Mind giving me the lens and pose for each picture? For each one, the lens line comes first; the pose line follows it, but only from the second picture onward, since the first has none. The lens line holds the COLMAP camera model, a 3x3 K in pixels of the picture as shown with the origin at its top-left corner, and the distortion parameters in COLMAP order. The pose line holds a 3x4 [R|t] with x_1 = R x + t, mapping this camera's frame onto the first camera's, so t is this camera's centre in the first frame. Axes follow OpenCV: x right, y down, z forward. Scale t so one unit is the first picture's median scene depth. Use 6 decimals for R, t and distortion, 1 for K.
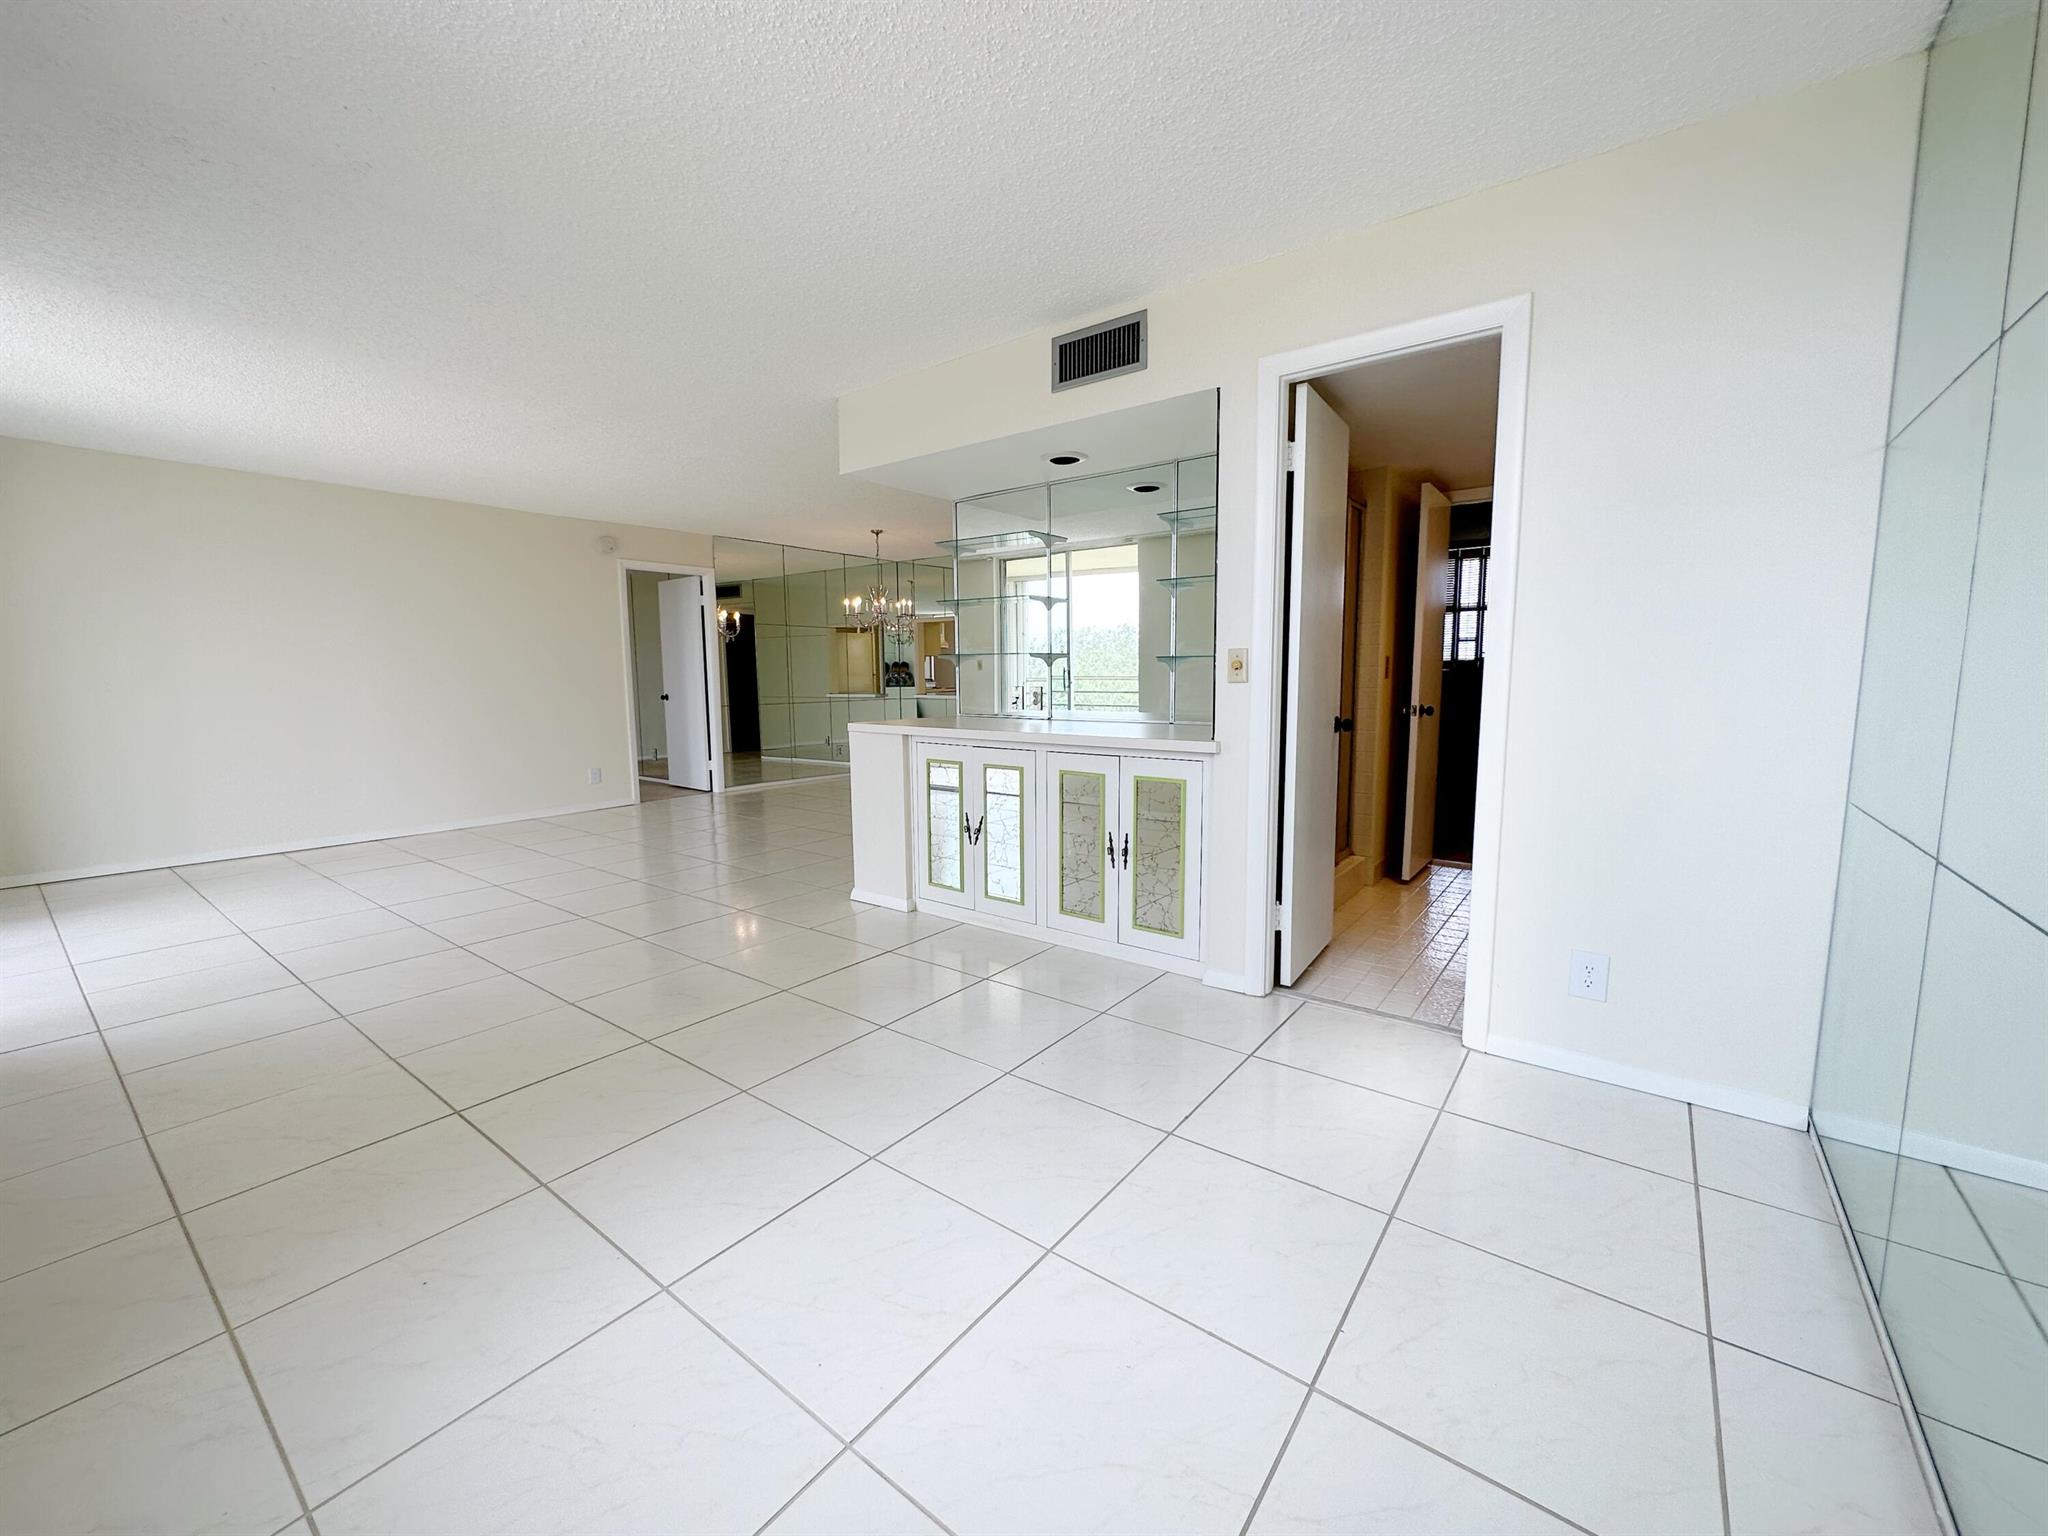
lens RADIAL K [[818.3, 0, 1024.0], [0, 818.3, 768.0], [0, 0, 1]] dist [-0.001650, 0.000310]
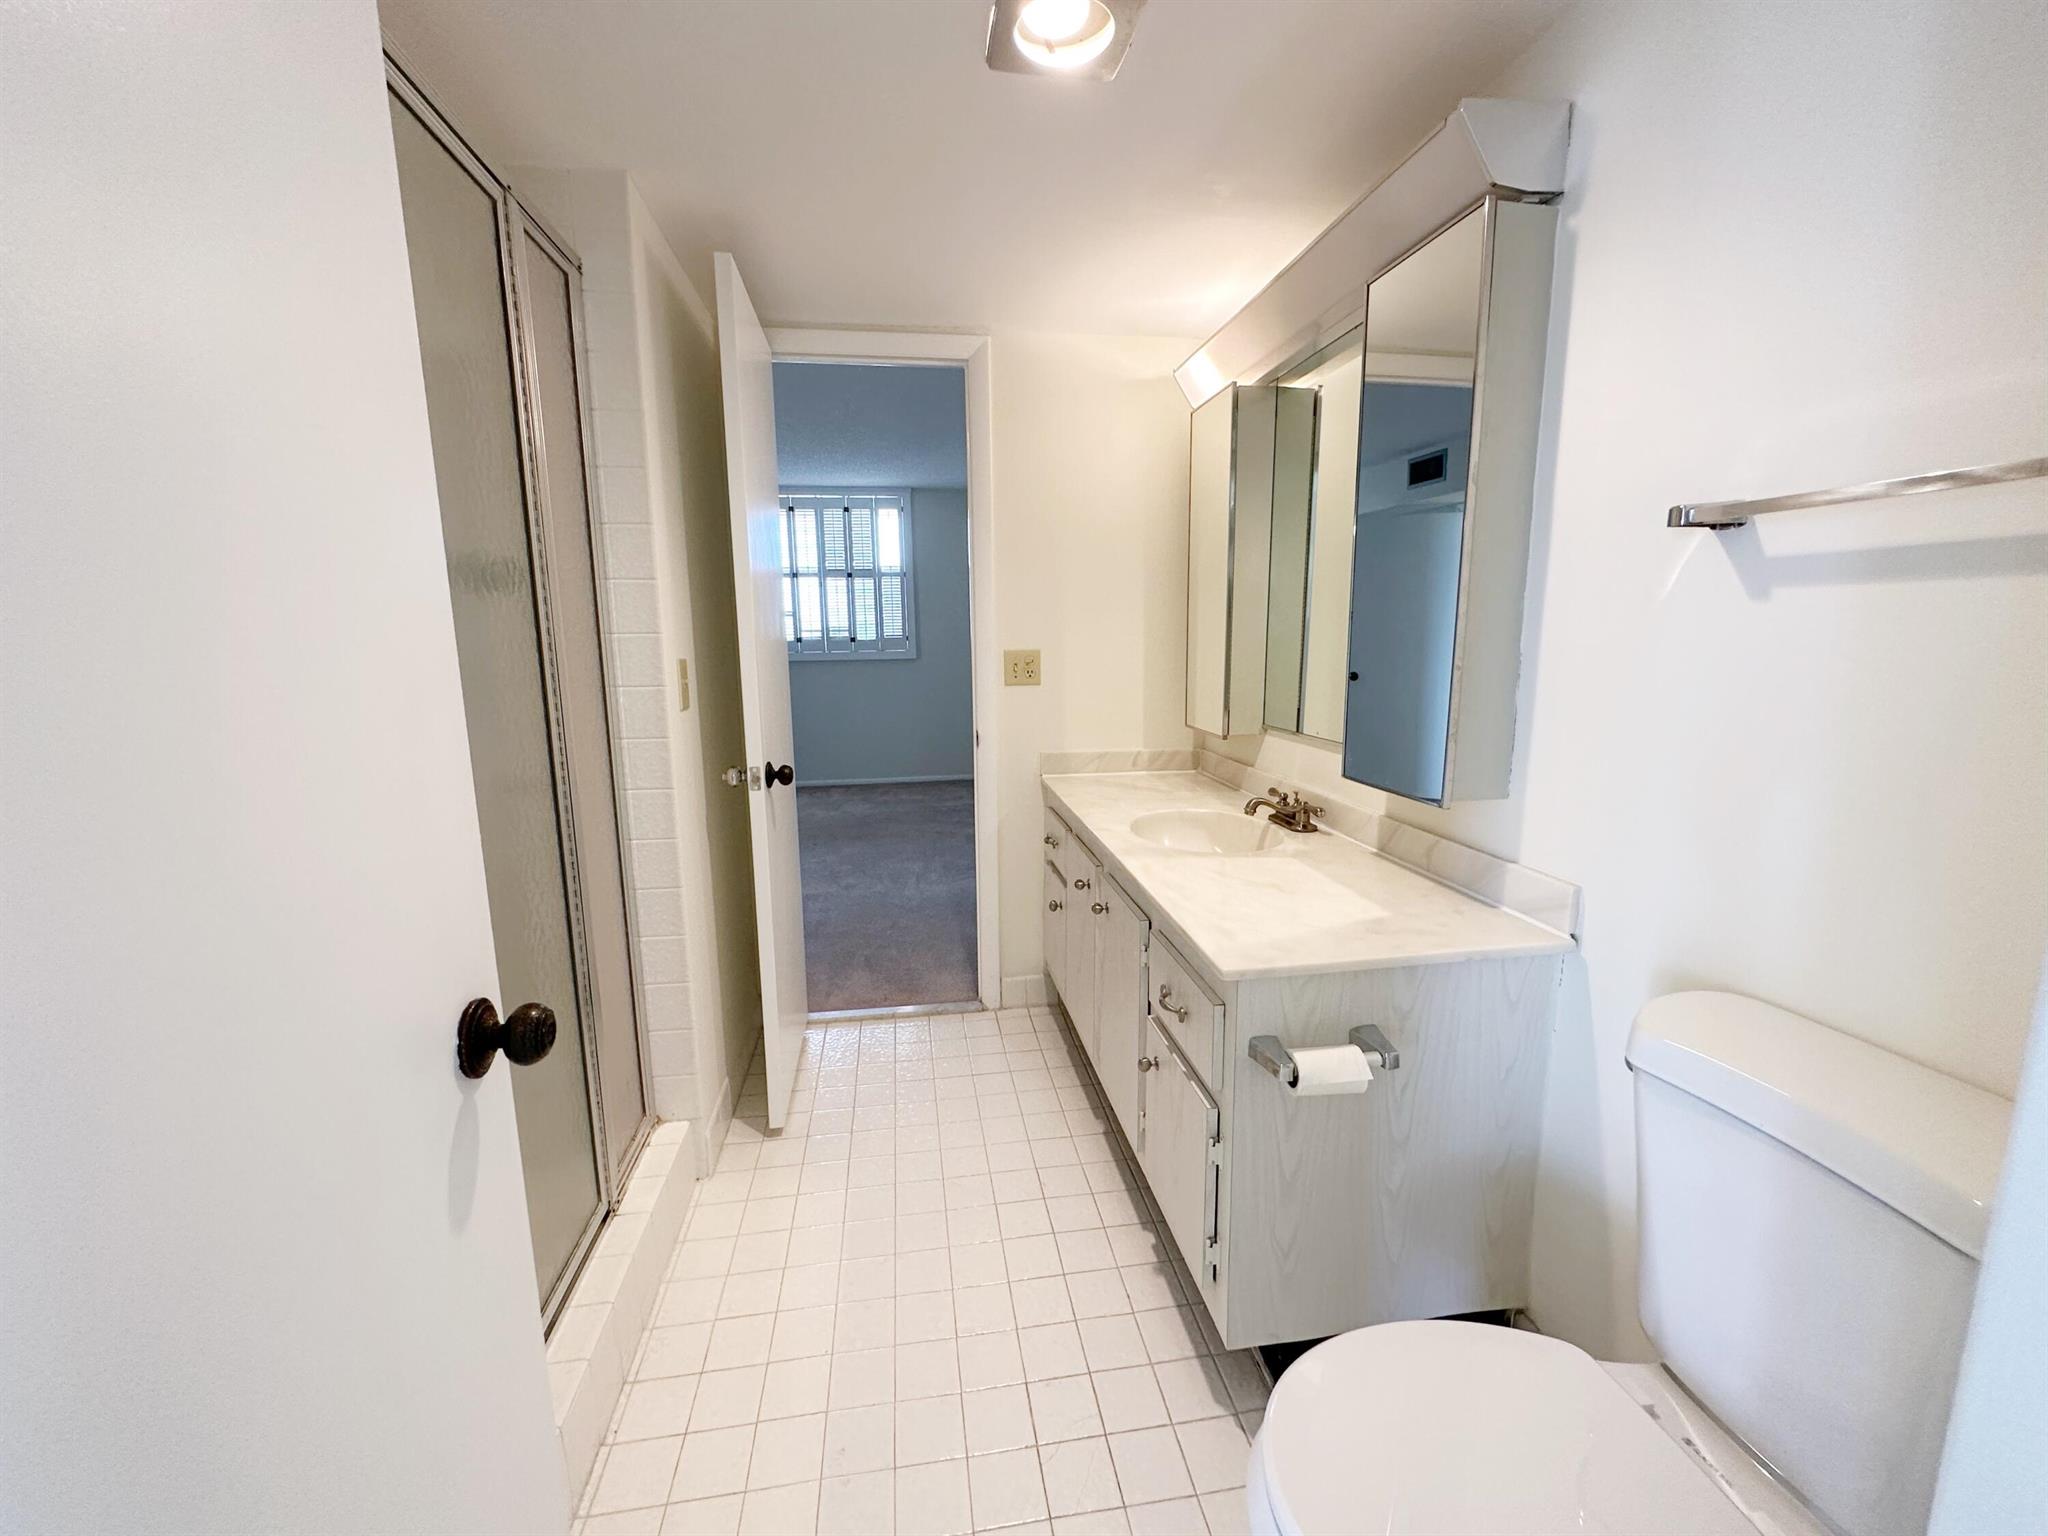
lens RADIAL K [[817.9, 0, 1024.0], [0, 817.9, 768.0], [0, 0, 1]] dist [-0.001807, 0.000379]
pose [[0.725954, -0.111565, 0.678634, 0.274957], [0.084225, 0.993749, 0.073271, -0.096600], [-0.682567, 0.003967, 0.730812, 0.558886]]
